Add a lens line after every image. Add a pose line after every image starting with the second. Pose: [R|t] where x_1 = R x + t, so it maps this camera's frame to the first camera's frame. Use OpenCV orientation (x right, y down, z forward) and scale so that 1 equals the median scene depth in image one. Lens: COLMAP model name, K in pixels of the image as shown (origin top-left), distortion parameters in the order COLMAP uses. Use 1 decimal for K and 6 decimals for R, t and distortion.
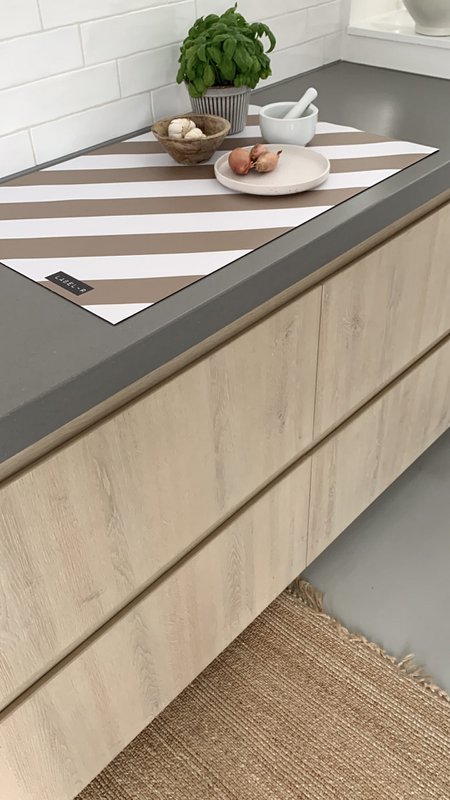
lens RADIAL K [[671.2, 0, 224.3], [0, 671.2, 401.5], [0, 0, 1]] dist [-0.007272, -0.017304]
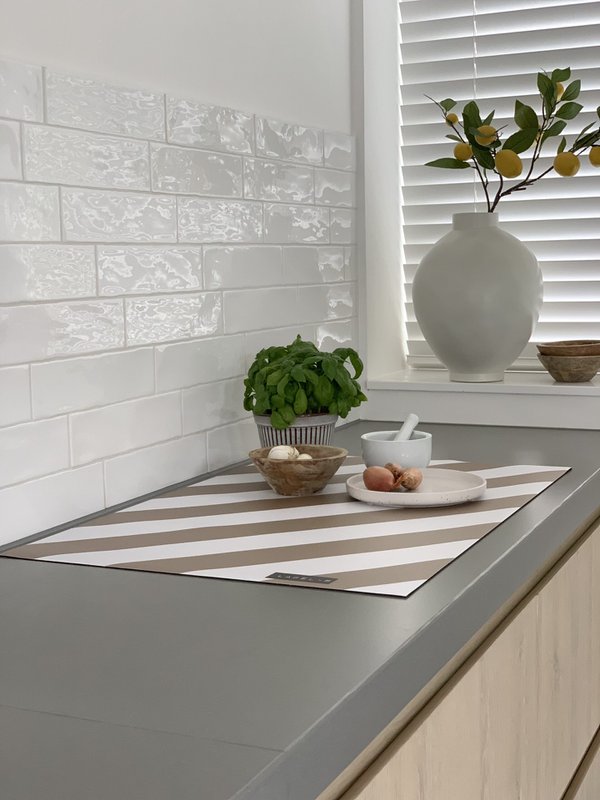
lens RADIAL K [[1212.0, 0, 300.1], [0, 1212.0, 399.2], [0, 0, 1]] dist [0.050411, 0.000000]
pose [[0.944728, -0.023635, 0.327001, -0.509305], [0.201470, 0.828708, -0.522162, 0.288674], [-0.258647, 0.559182, 0.787665, -0.175902]]
